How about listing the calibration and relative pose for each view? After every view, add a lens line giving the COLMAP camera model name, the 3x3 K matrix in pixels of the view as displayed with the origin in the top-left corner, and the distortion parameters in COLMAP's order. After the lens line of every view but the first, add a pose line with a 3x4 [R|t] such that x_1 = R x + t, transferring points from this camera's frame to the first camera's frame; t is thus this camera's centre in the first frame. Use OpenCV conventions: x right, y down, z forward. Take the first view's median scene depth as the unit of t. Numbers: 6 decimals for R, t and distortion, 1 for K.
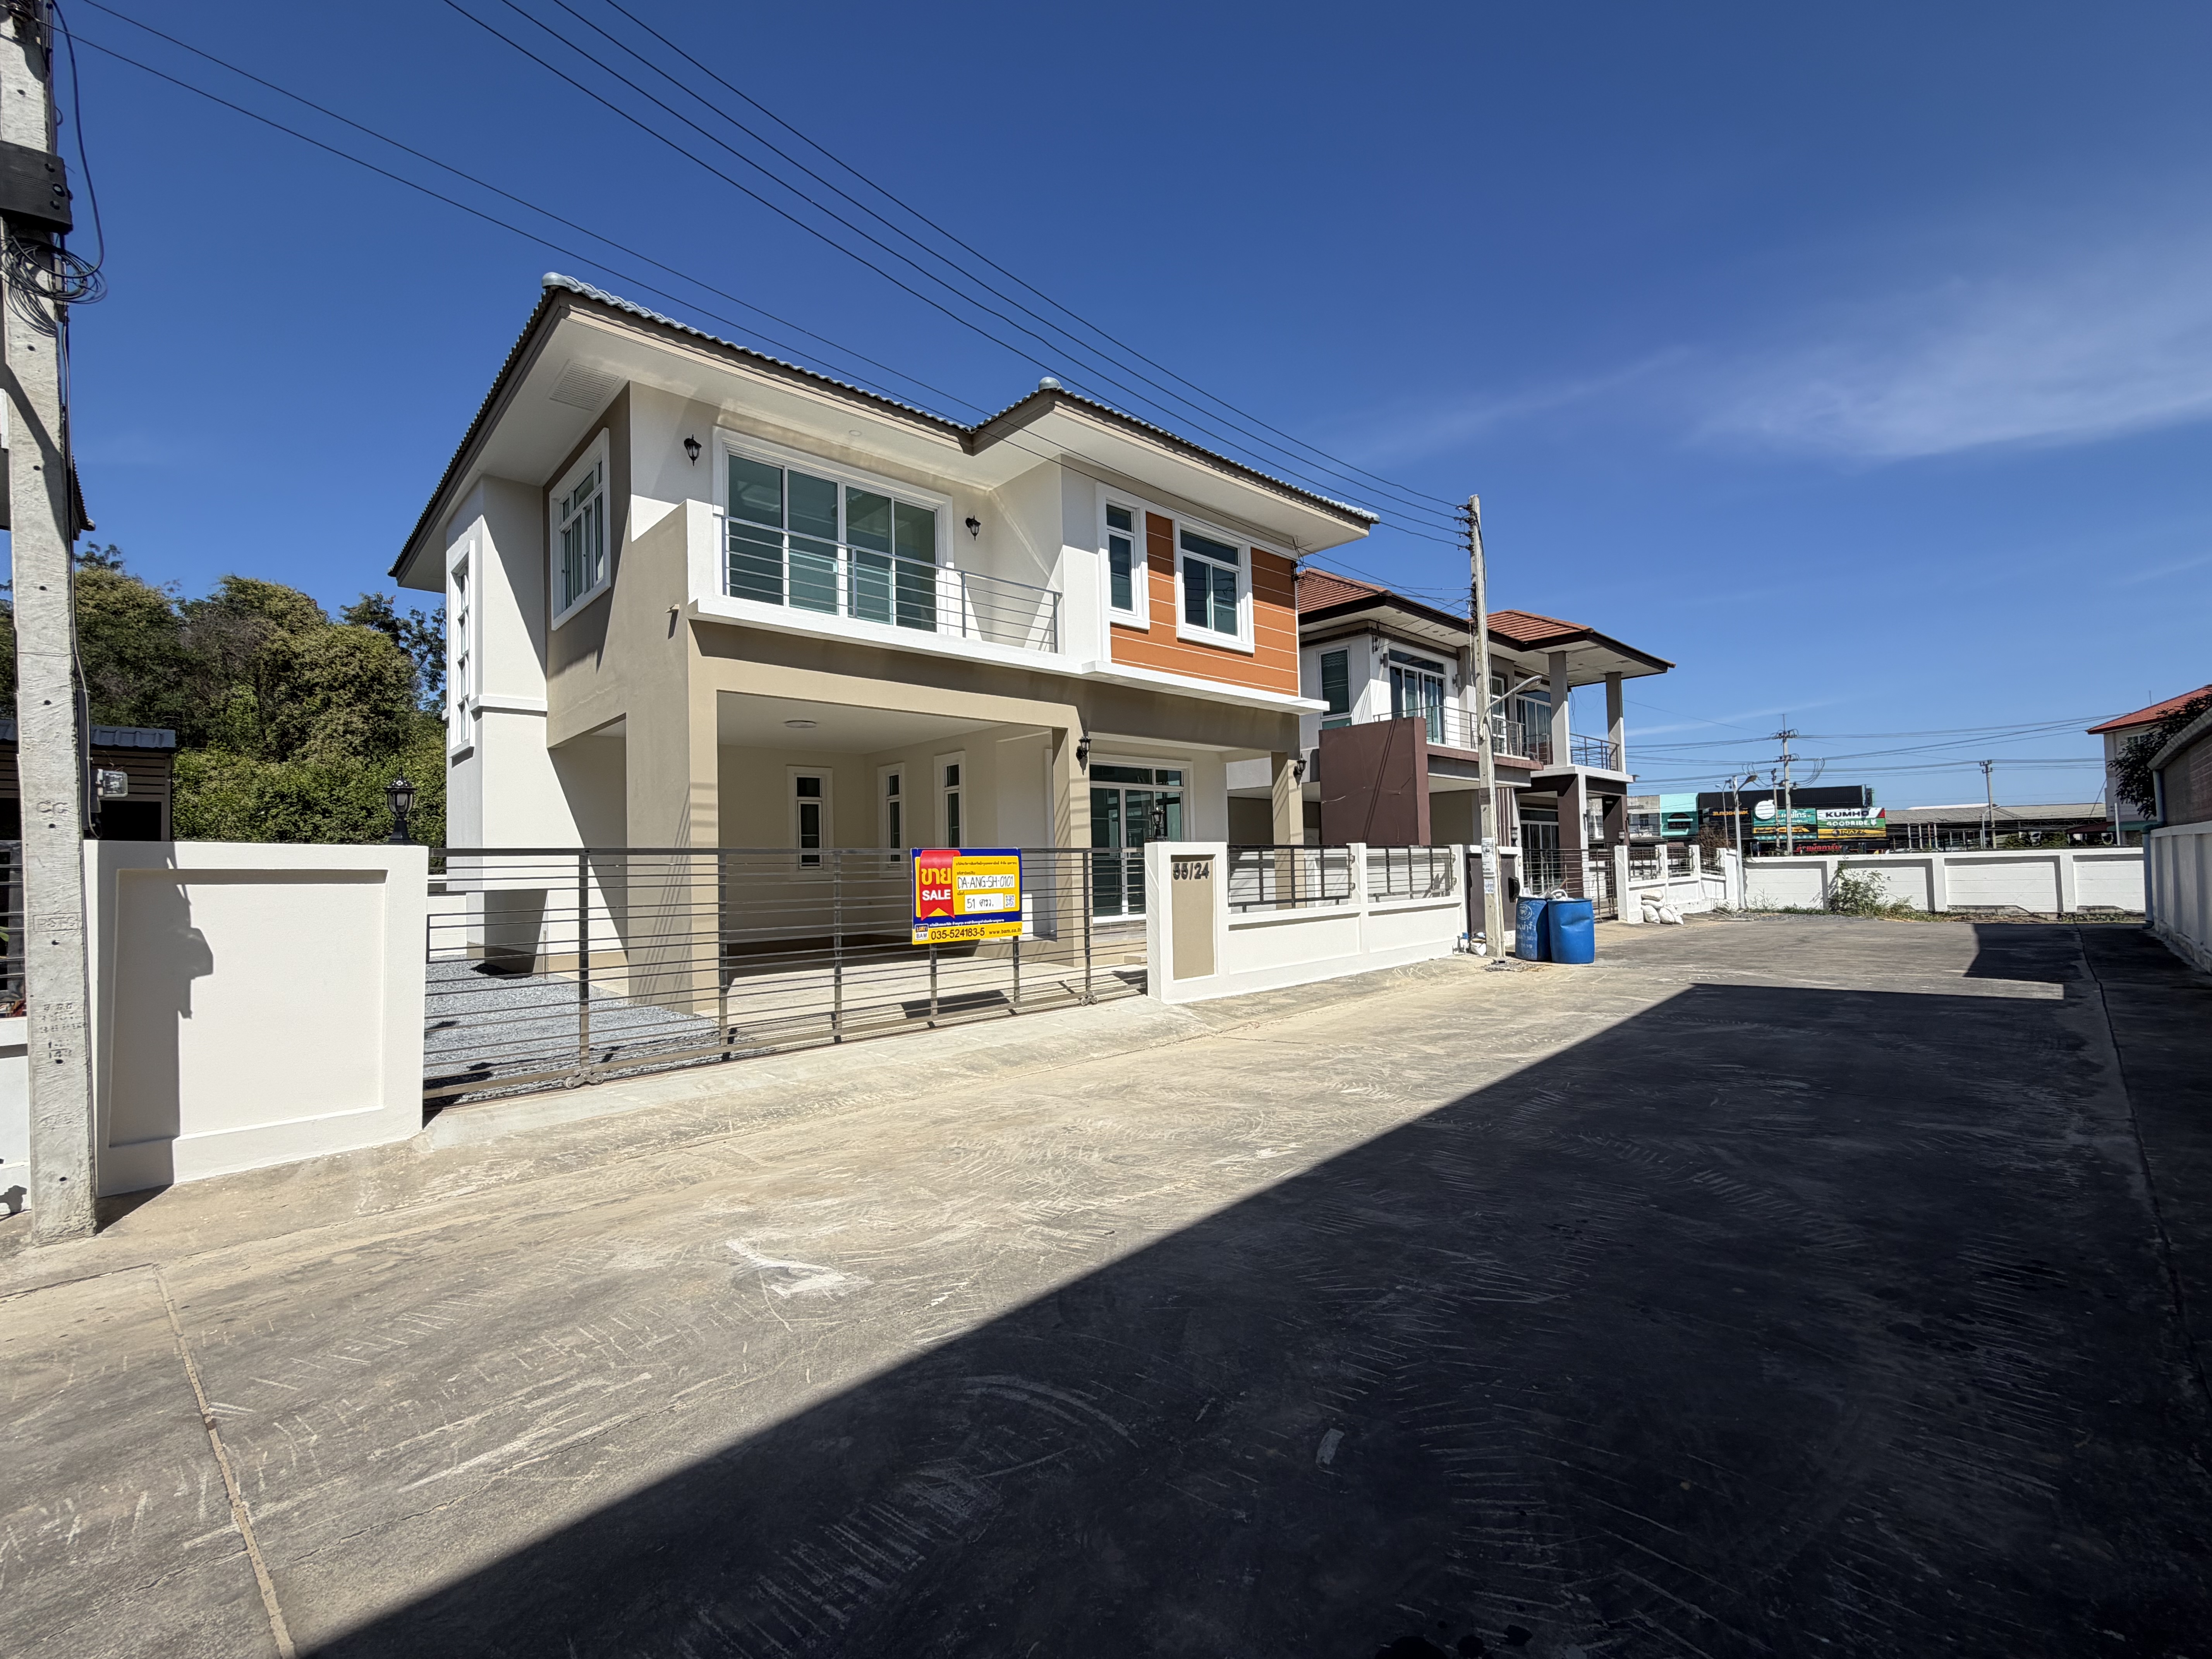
lens RADIAL K [[964.4, 0, 1106.0], [0, 964.4, 829.5], [0, 0, 1]] dist [0.000671, -0.000244]
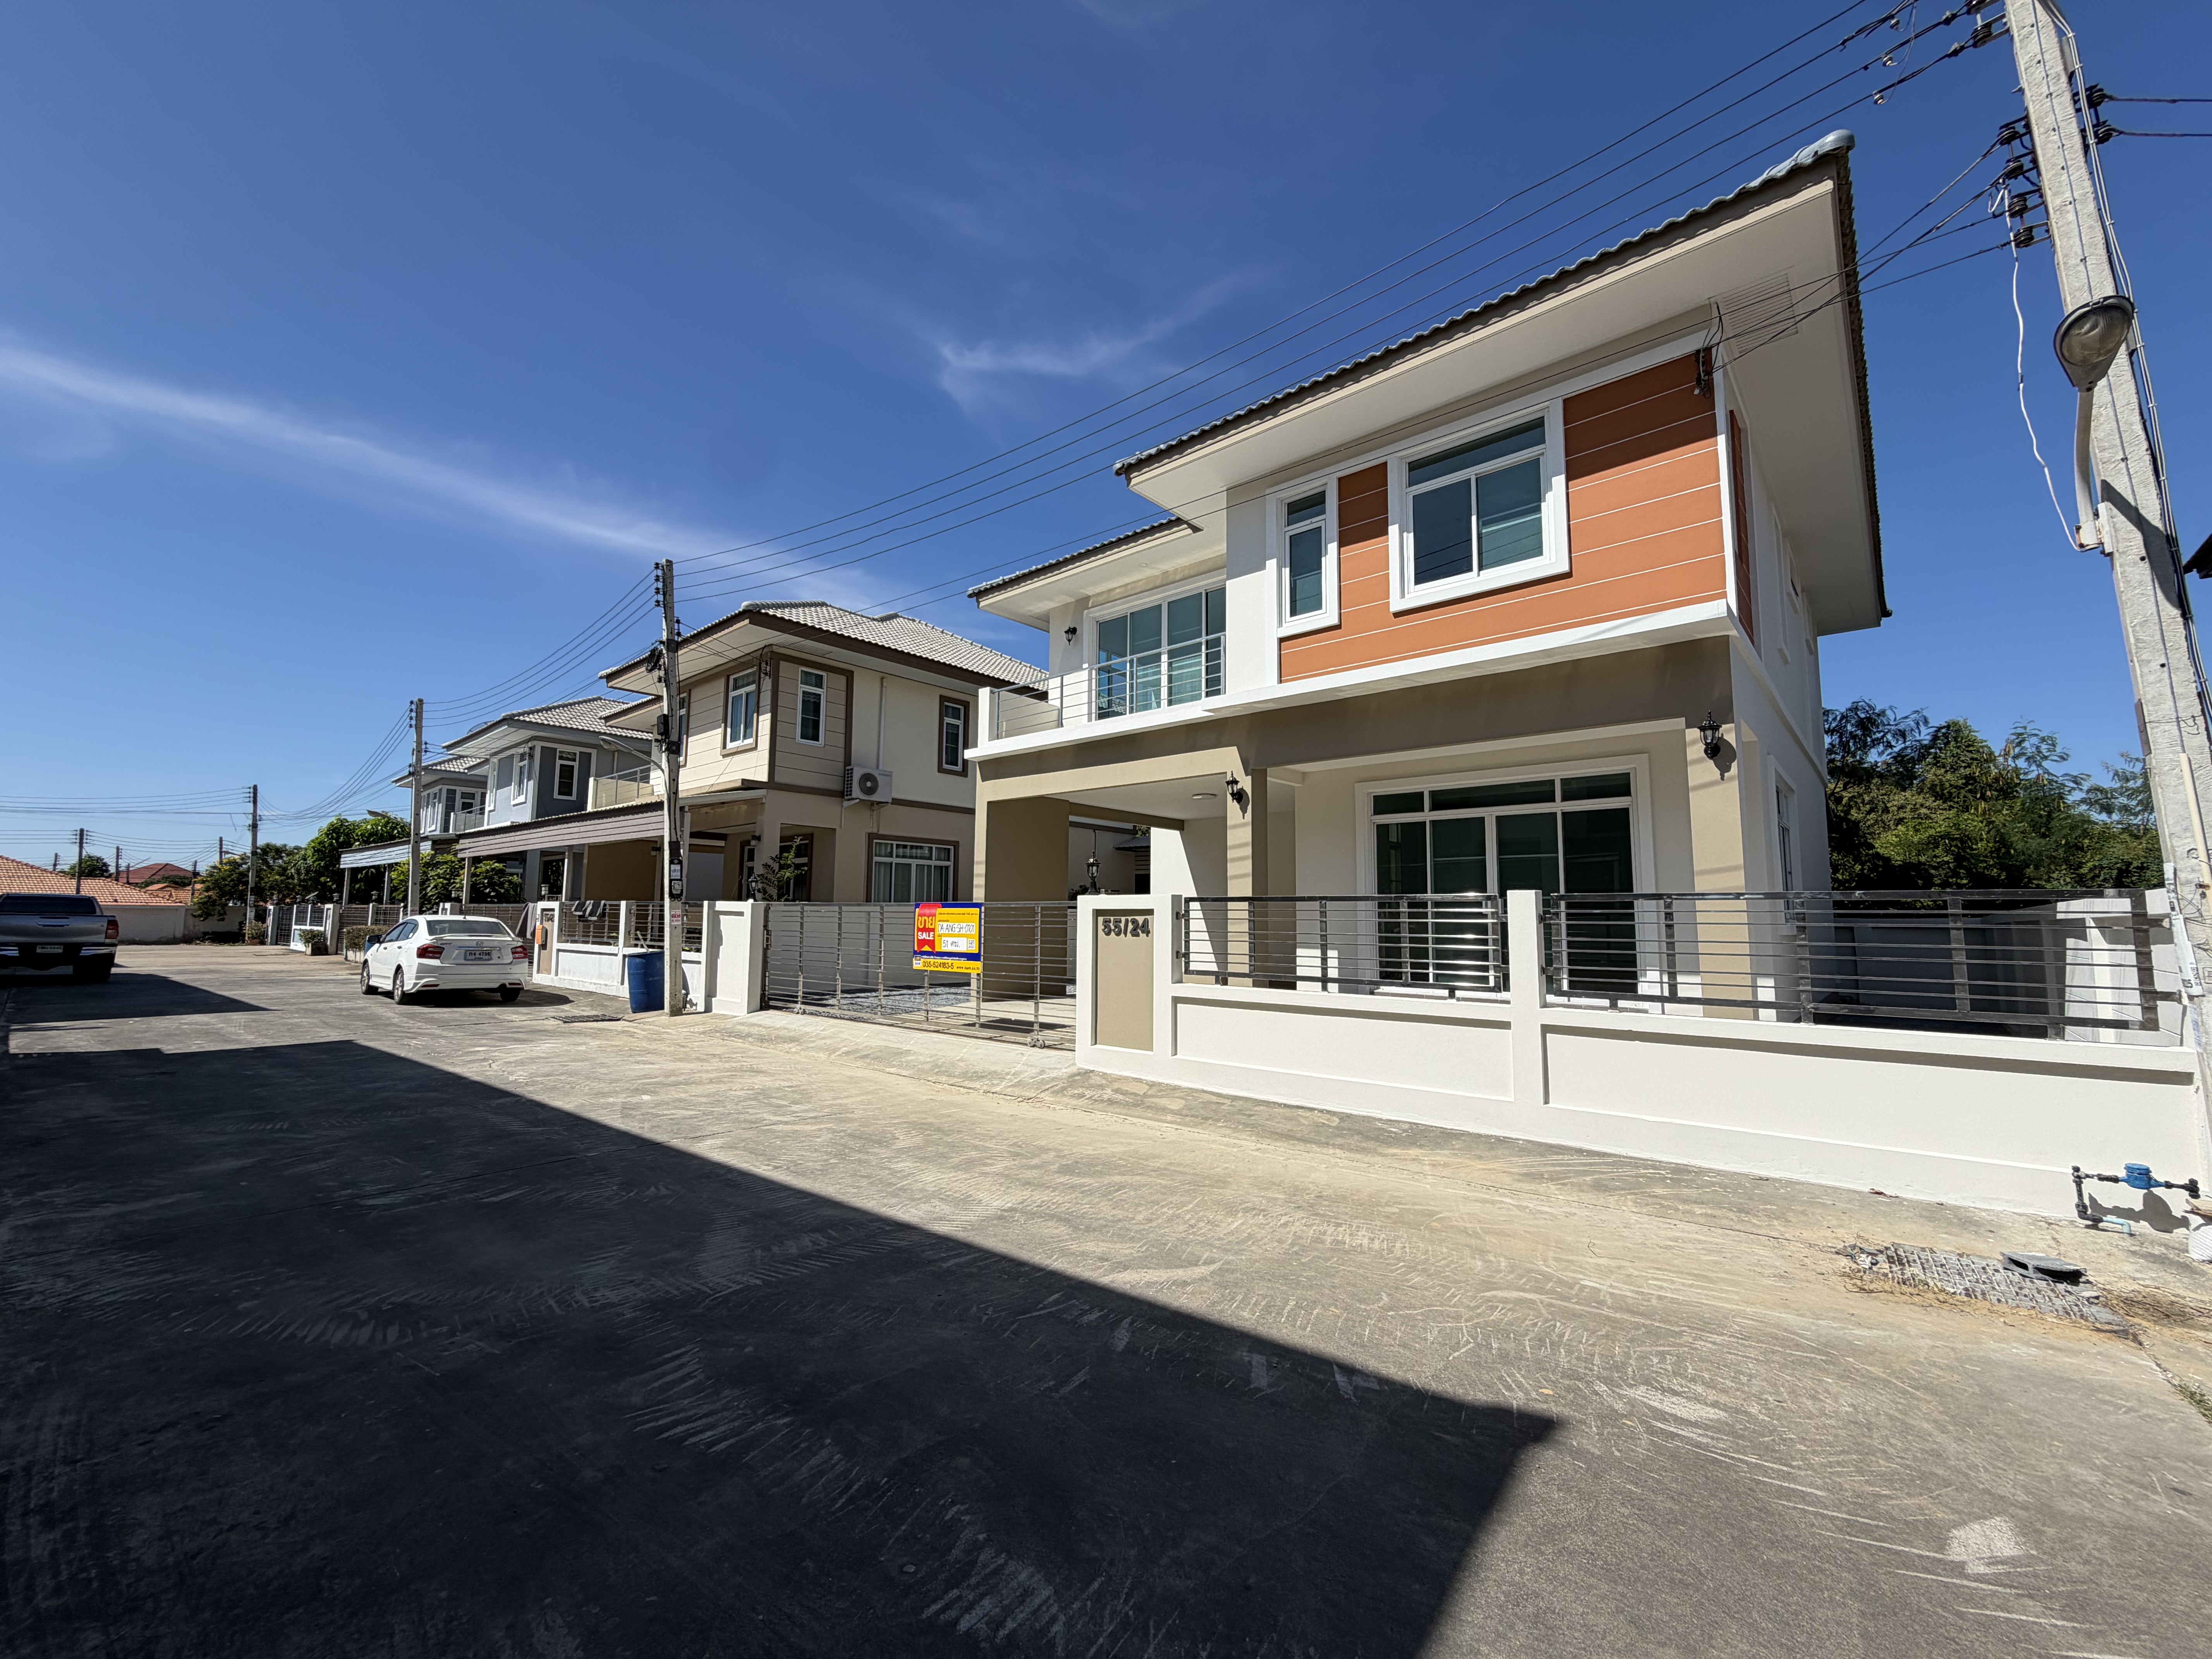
lens RADIAL K [[881.4, 0, 1106.0], [0, 881.4, 829.5], [0, 0, 1]] dist [-0.000308, -0.000044]
pose [[0.088380, -0.076252, -0.993164, 0.792833], [0.029145, 0.996837, -0.073941, 0.011022], [0.995660, -0.022411, 0.090323, 0.796976]]
